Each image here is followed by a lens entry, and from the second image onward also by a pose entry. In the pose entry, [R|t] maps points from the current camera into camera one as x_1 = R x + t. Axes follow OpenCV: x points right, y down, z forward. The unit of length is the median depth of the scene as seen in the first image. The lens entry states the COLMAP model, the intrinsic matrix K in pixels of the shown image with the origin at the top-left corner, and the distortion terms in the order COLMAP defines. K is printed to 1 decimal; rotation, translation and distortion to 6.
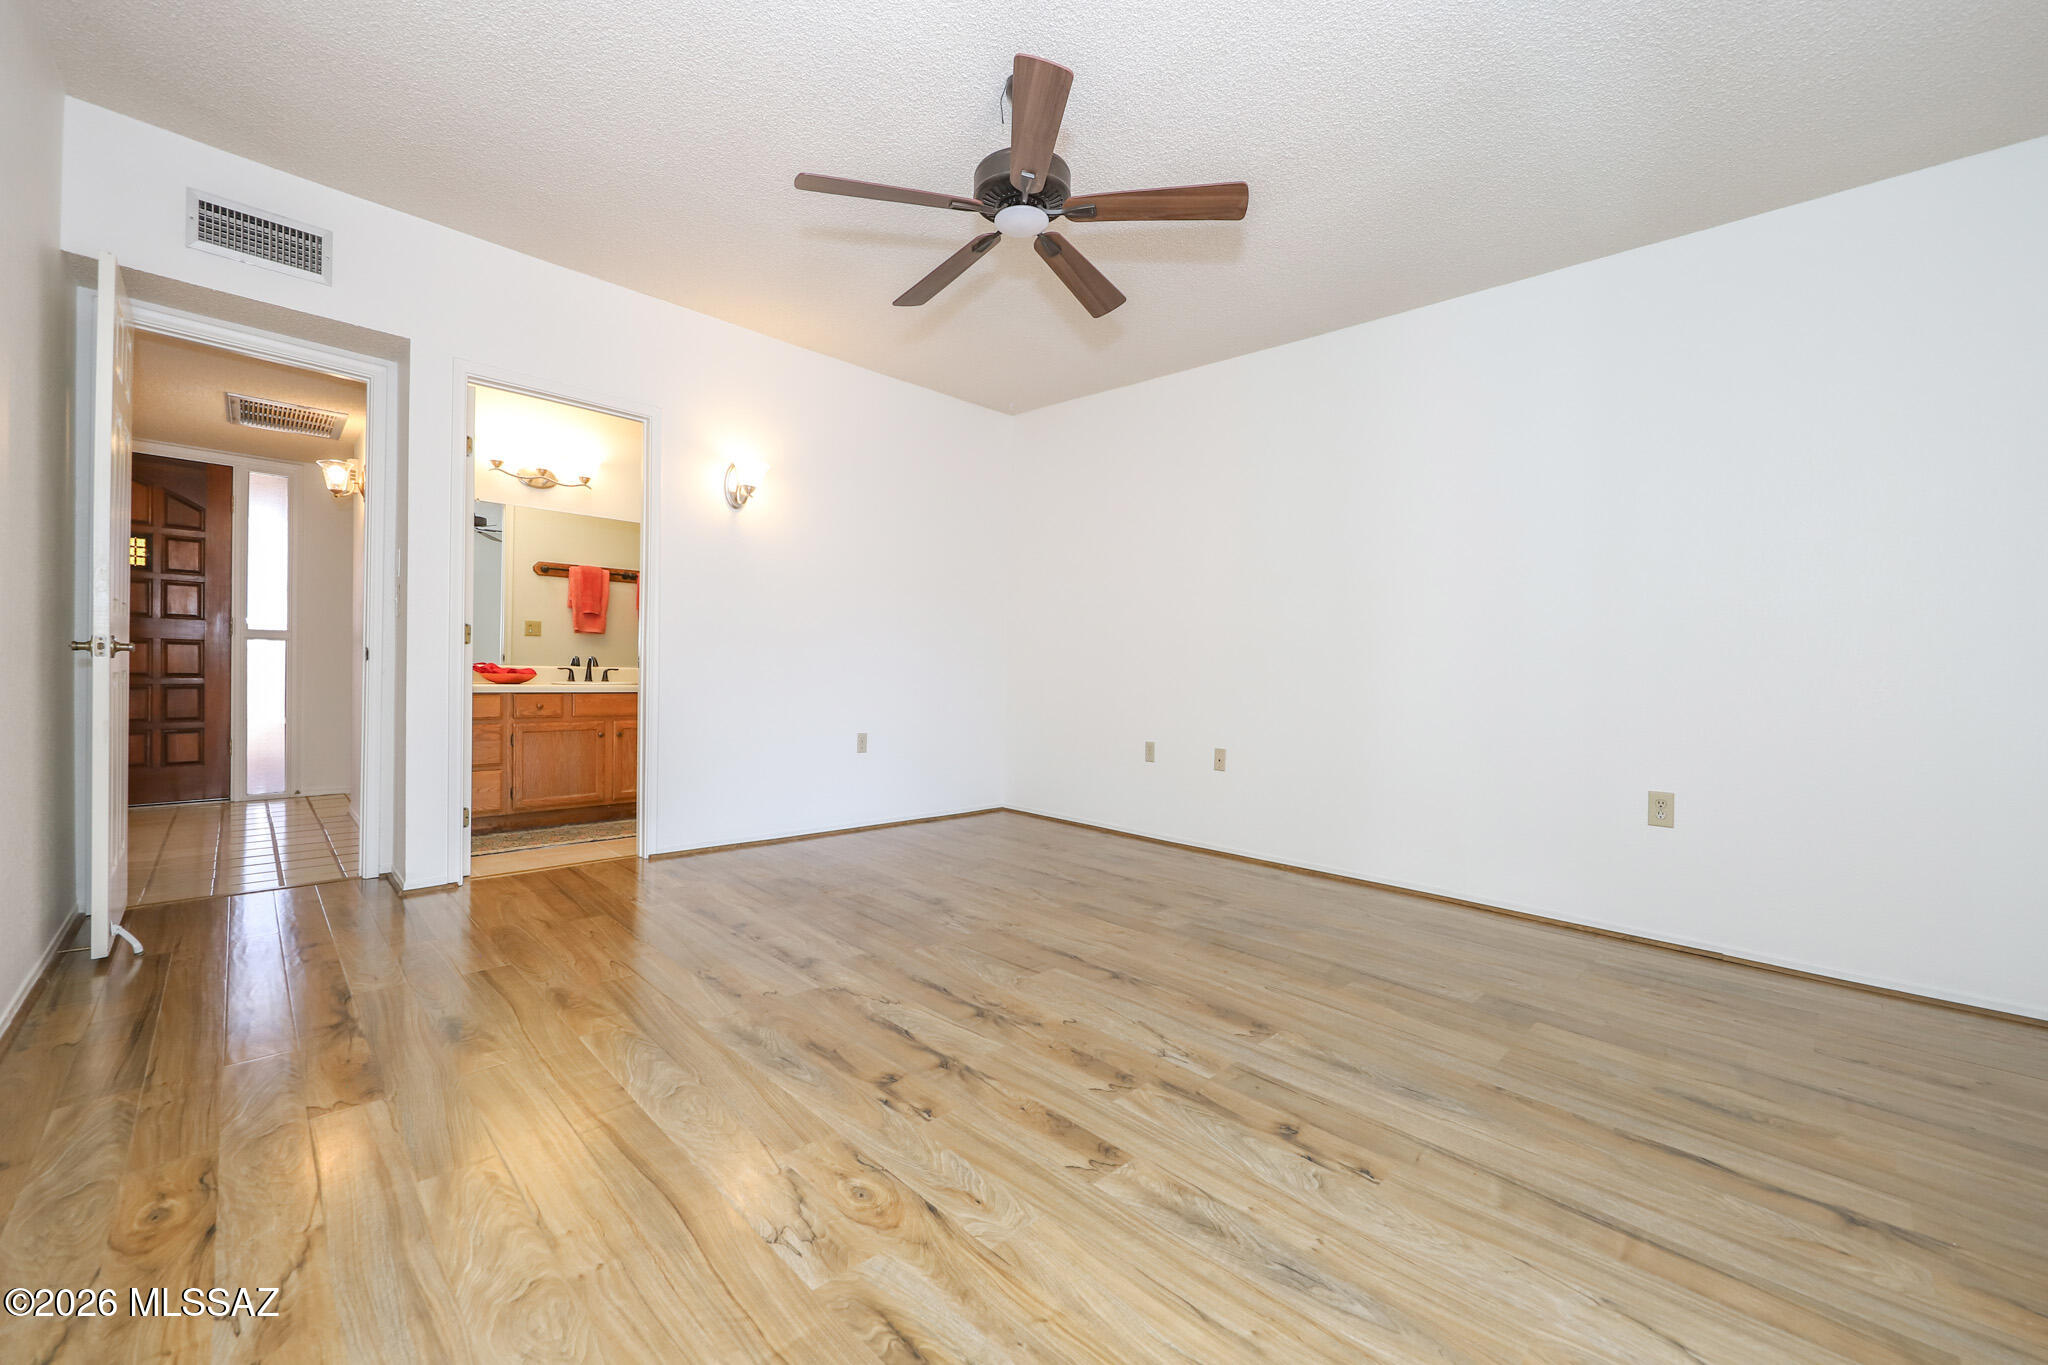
lens RADIAL K [[821.4, 0, 1024.3], [0, 821.4, 660.7], [0, 0, 1]] dist [0.035700, 0.000038]
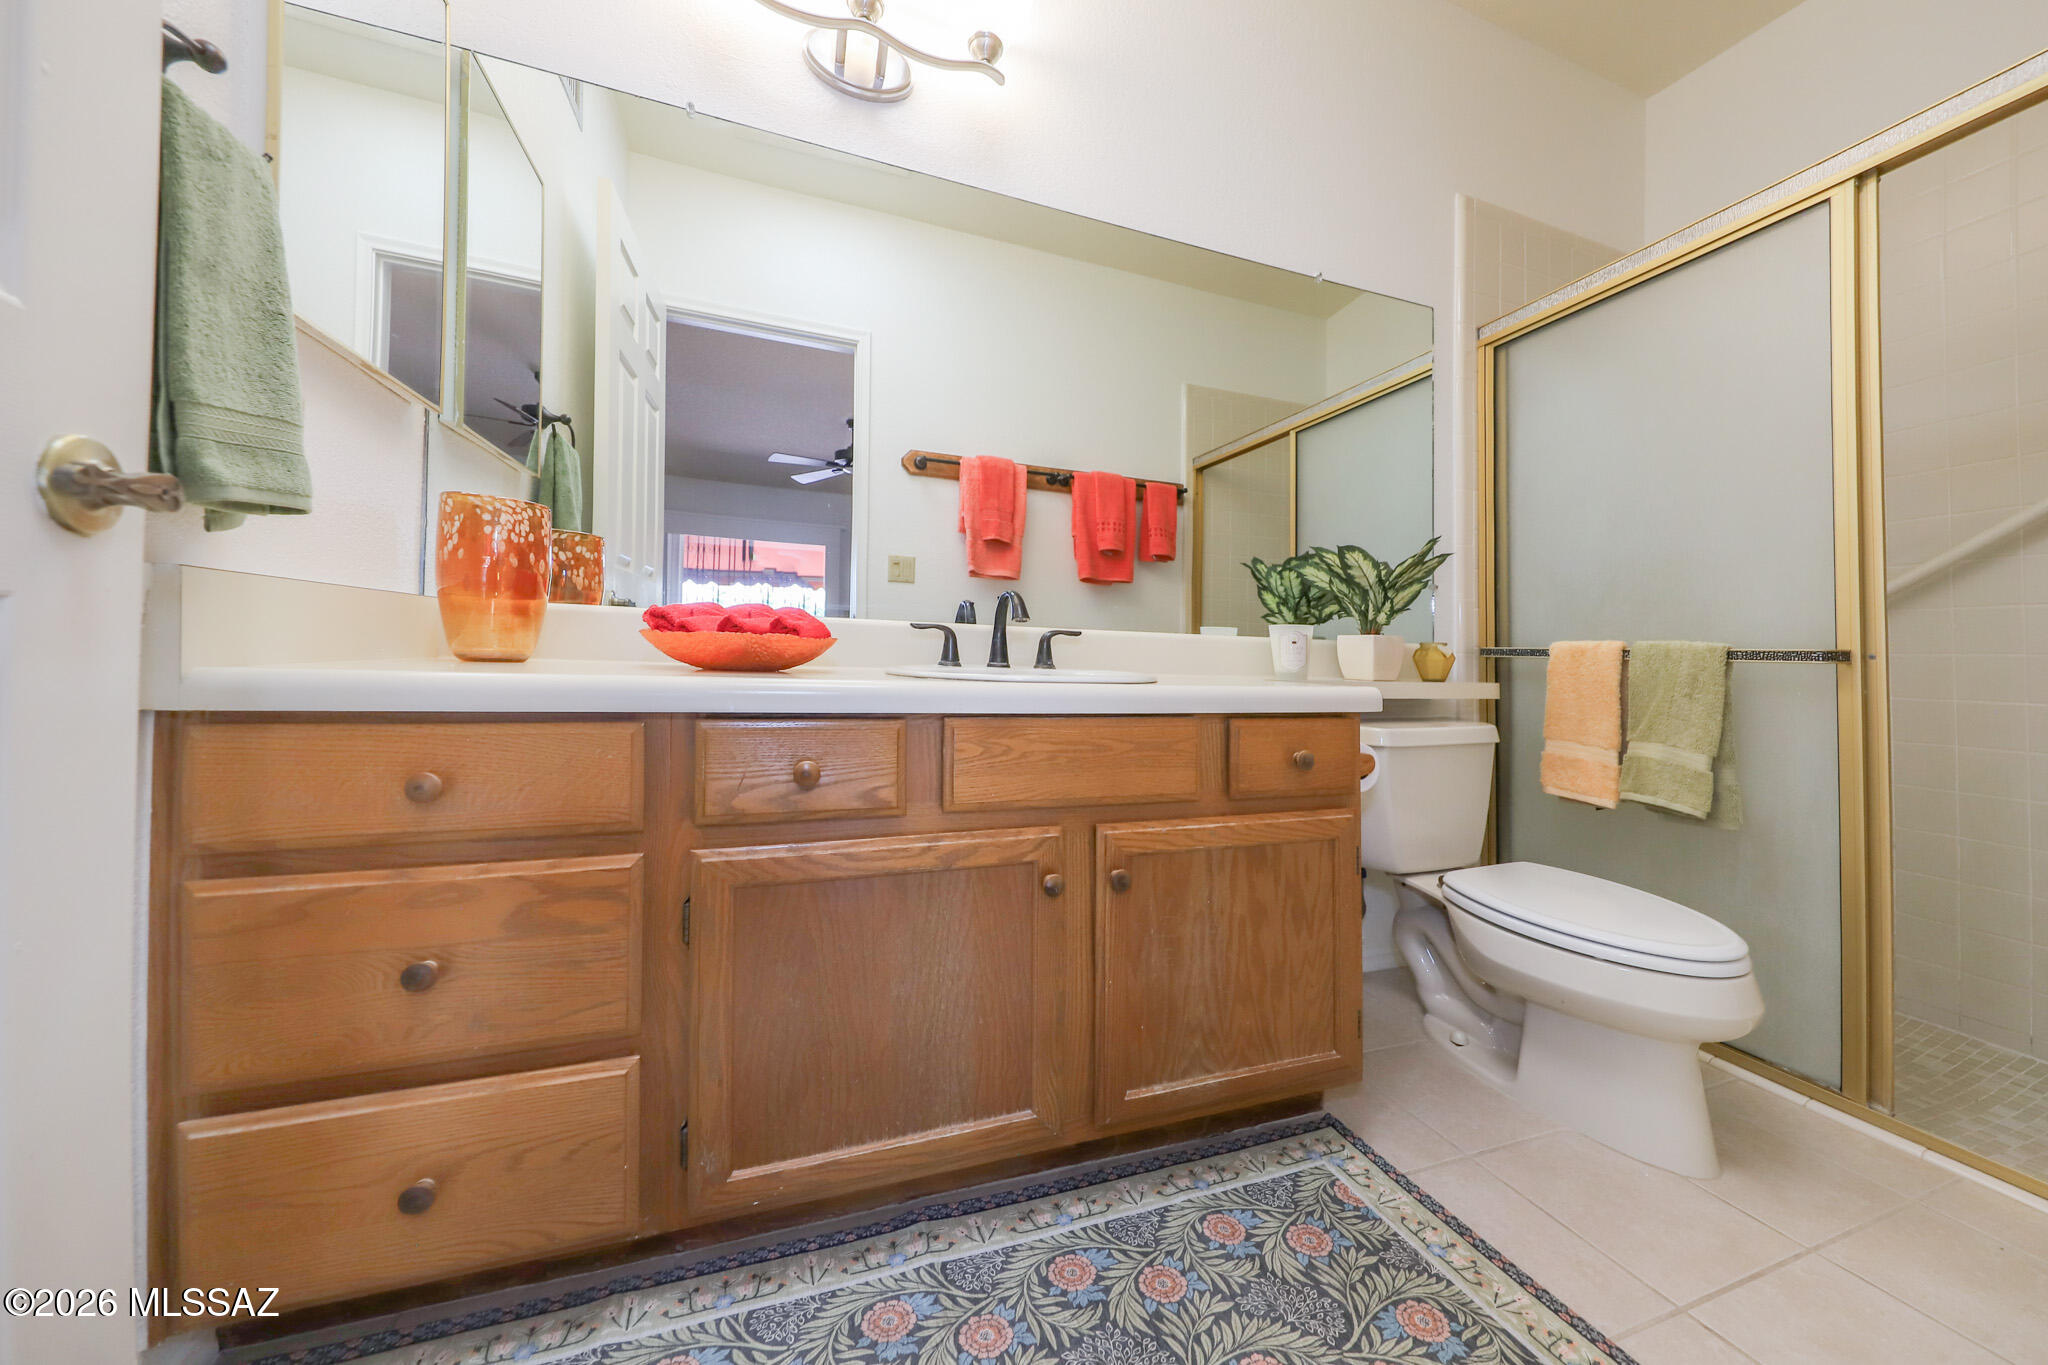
lens RADIAL K [[676.5, 0, 1024.0], [0, 676.5, 651.6], [0, 0, 1]] dist [0.010212, -0.000050]
pose [[0.909035, -0.007510, -0.416653, -0.407749], [0.004335, 0.999954, -0.008567, 0.020831], [0.416698, 0.005981, 0.909025, 0.766821]]
